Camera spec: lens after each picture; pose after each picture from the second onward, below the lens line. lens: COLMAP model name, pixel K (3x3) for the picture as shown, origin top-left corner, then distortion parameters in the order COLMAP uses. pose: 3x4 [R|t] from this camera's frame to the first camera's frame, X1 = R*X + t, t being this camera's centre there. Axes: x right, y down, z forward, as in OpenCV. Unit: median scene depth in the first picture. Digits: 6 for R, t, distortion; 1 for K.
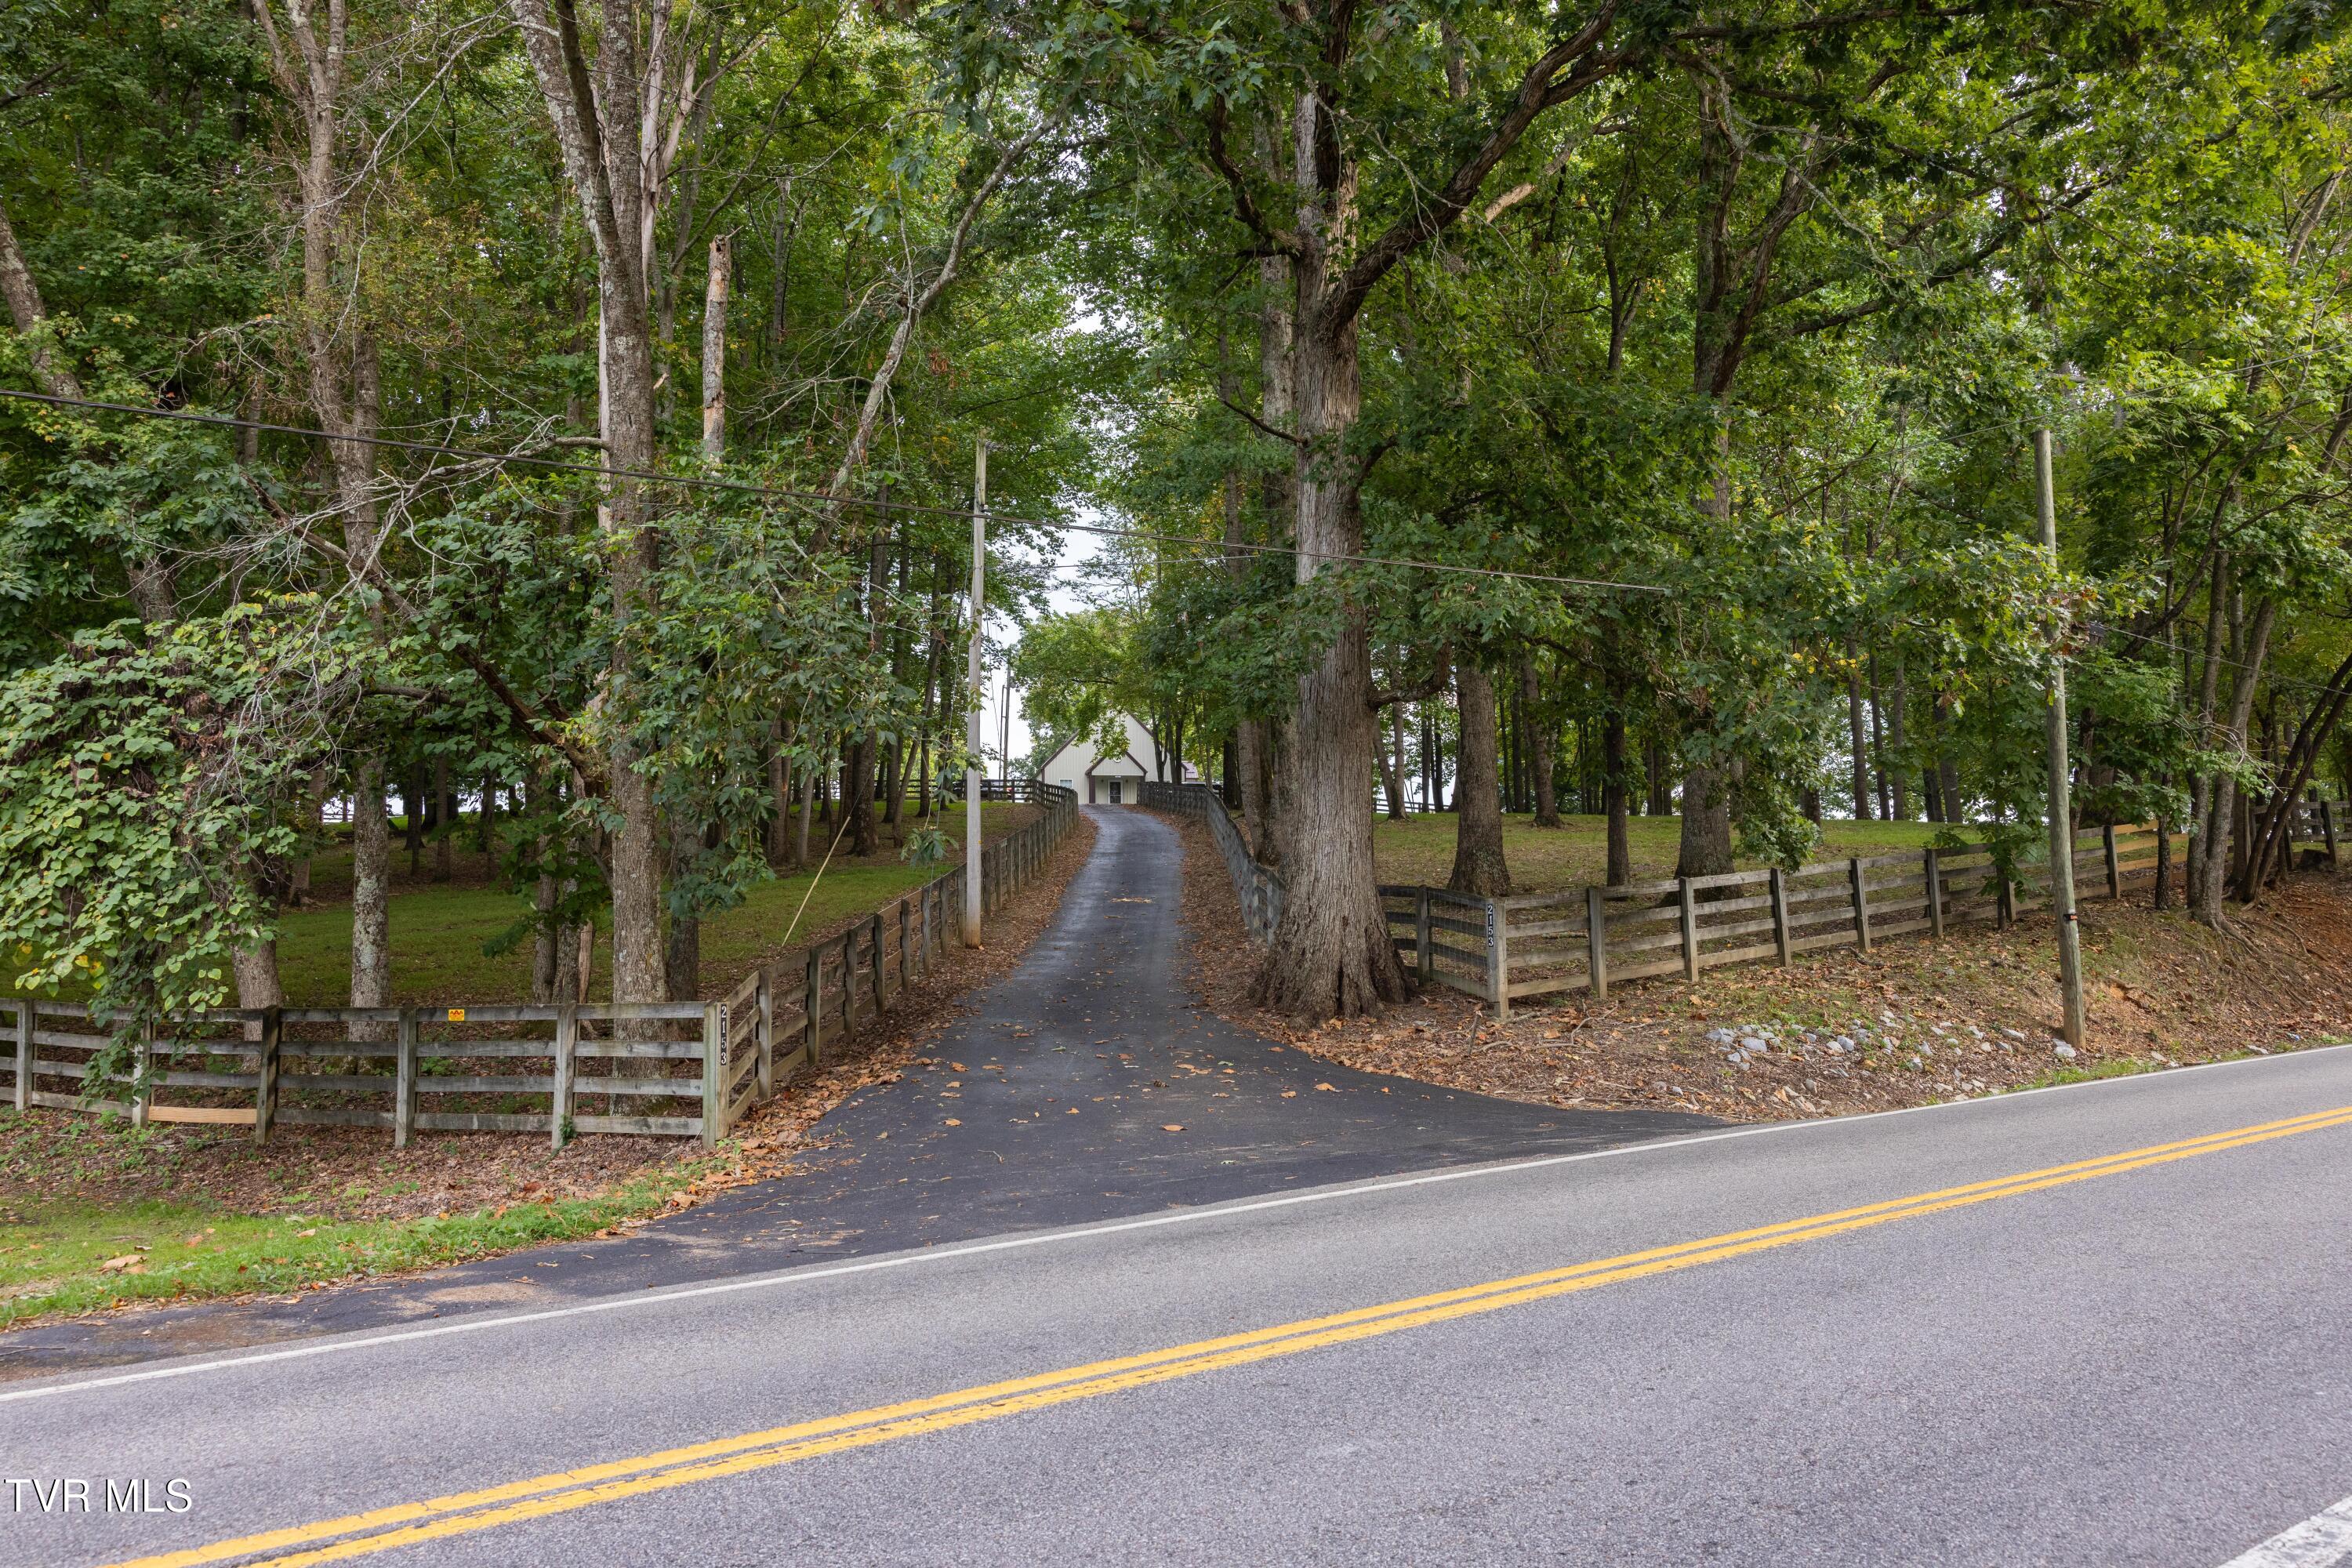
lens RADIAL K [[1902.2, 0, 1176.0], [0, 1902.2, 784.0], [0, 0, 1]] dist [-0.000230, -0.000052]
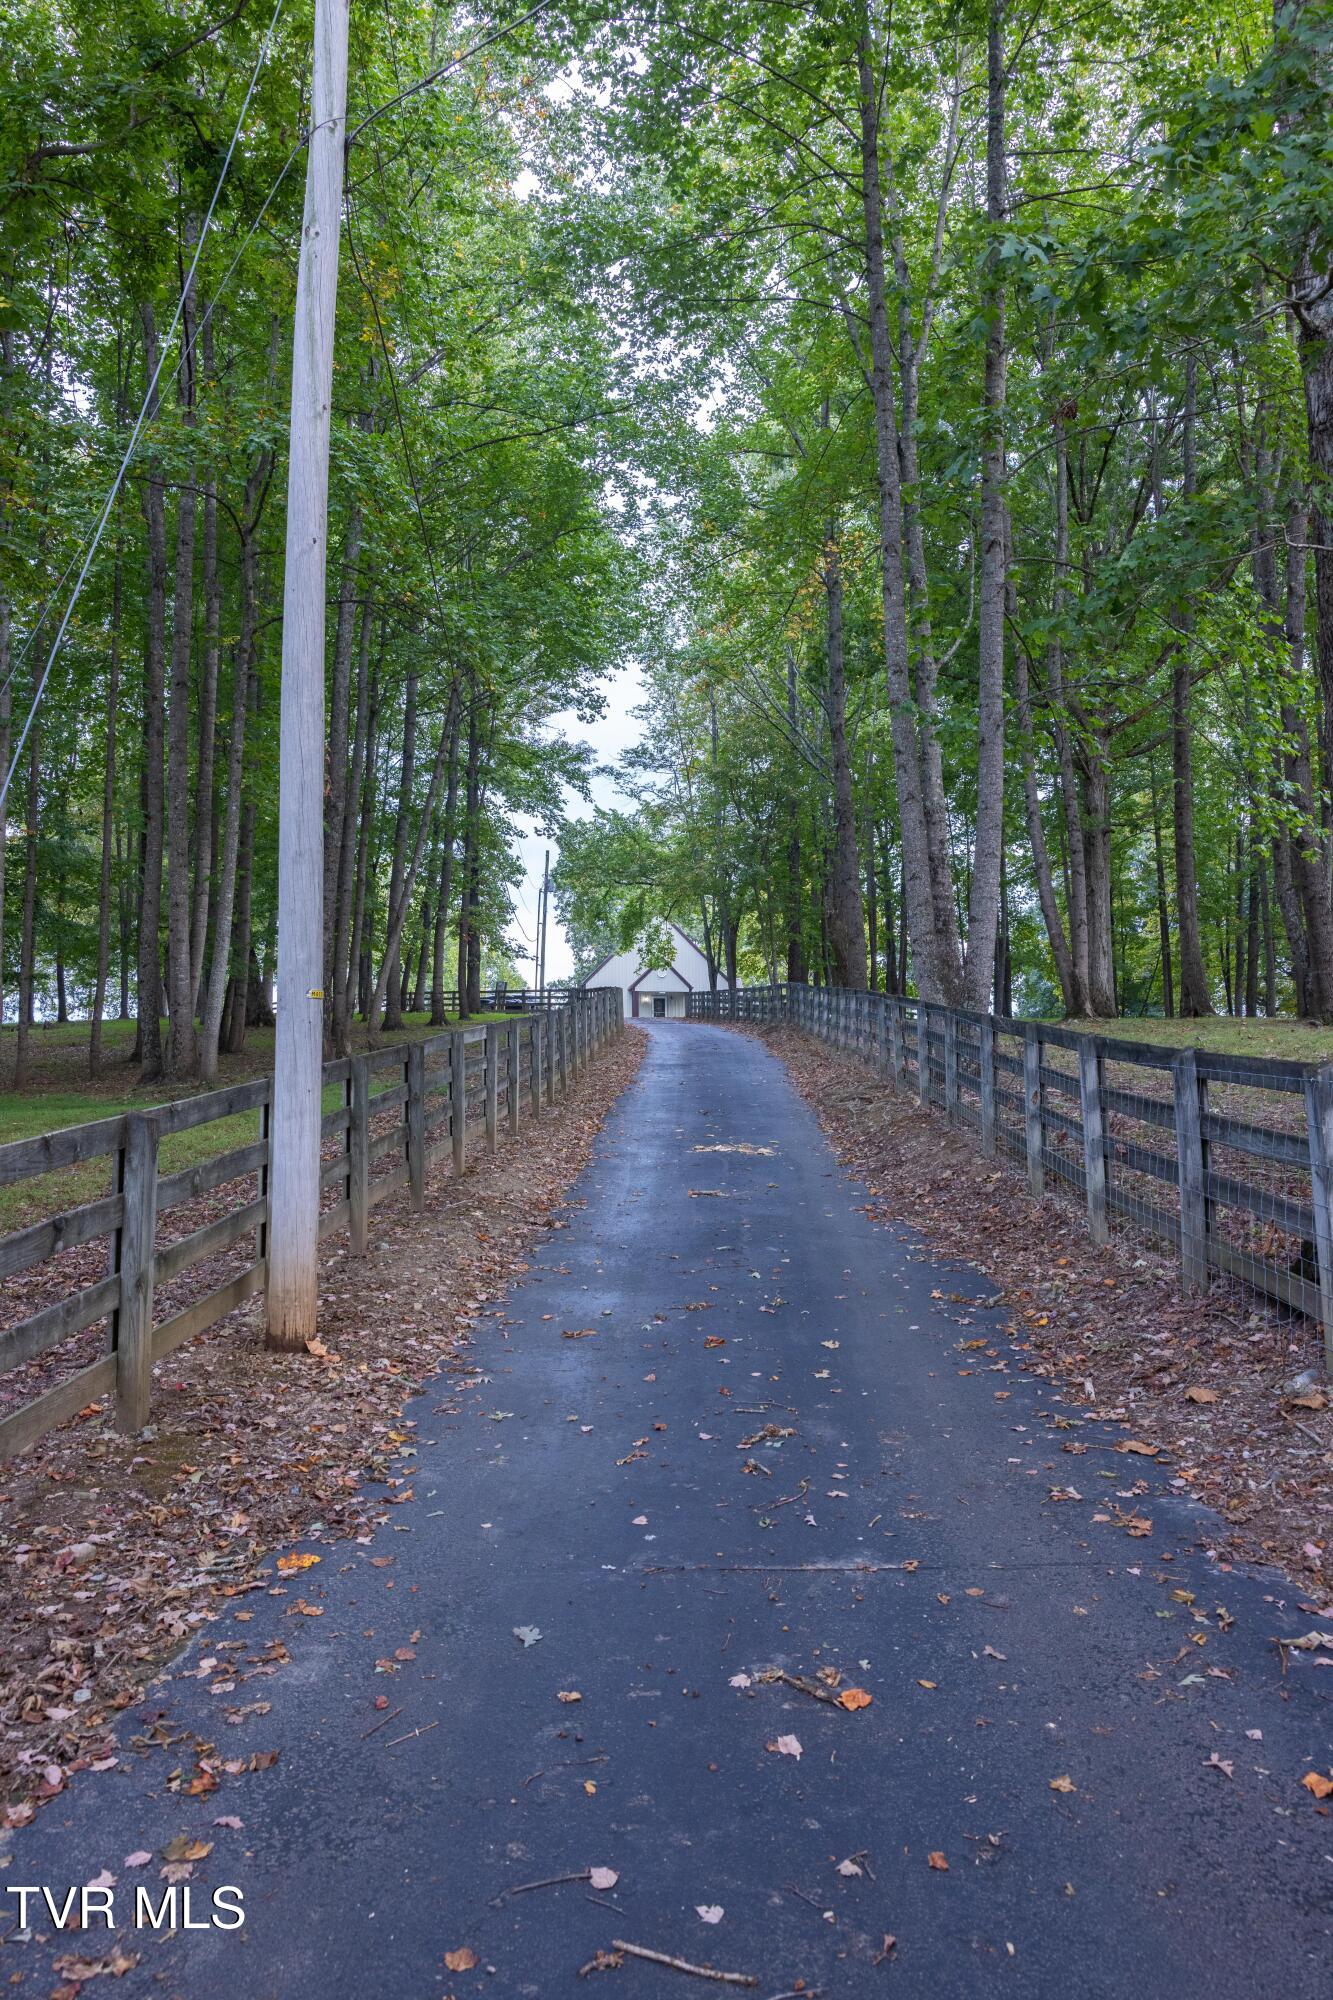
lens RADIAL K [[1617.5, 0, 666.5], [0, 1617.5, 1000.0], [0, 0, 1]] dist [-0.000230, -0.000052]
pose [[0.999734, 0.003621, -0.022783, -0.011717], [-0.003861, 0.999938, -0.010484, 0.009622], [0.022744, 0.010569, 0.999685, 0.223788]]
